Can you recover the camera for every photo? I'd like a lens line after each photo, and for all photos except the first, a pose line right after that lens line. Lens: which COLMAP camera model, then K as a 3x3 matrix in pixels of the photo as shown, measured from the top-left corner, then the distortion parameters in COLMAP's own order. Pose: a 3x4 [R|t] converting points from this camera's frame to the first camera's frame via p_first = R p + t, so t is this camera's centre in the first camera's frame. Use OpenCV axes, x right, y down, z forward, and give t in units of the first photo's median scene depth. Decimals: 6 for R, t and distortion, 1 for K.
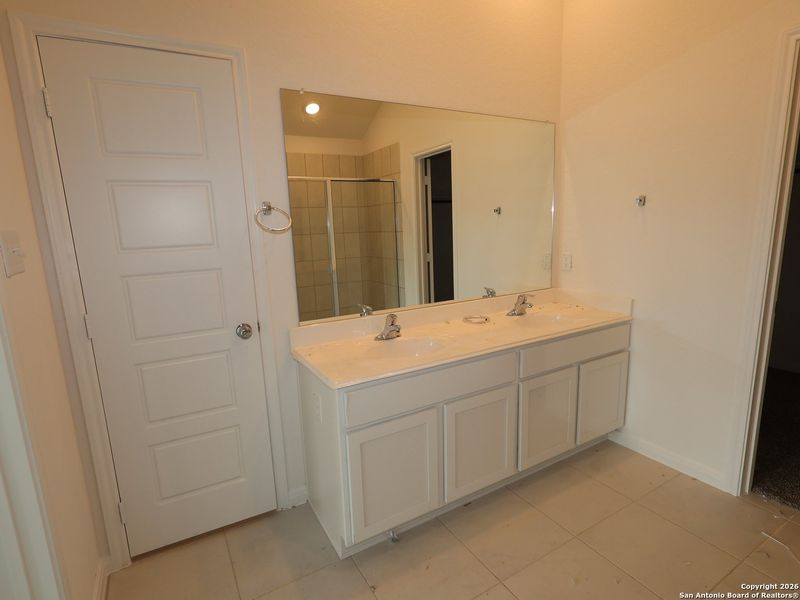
lens RADIAL K [[419.8, 0, 400.0], [0, 419.8, 300.0], [0, 0, 1]] dist [0.002162, 0.001300]
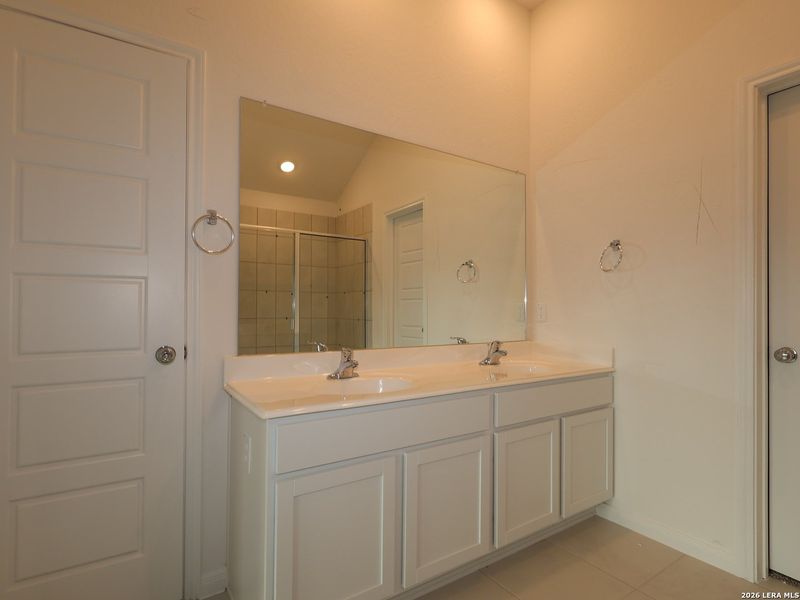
lens RADIAL K [[419.8, 0, 400.0], [0, 419.8, 300.0], [0, 0, 1]] dist [0.002162, 0.001300]
pose [[0.997251, 0.042882, 0.060429, 0.025234], [-0.030290, 0.980195, -0.195706, 0.087639], [-0.067624, 0.193338, 0.978799, 0.106265]]
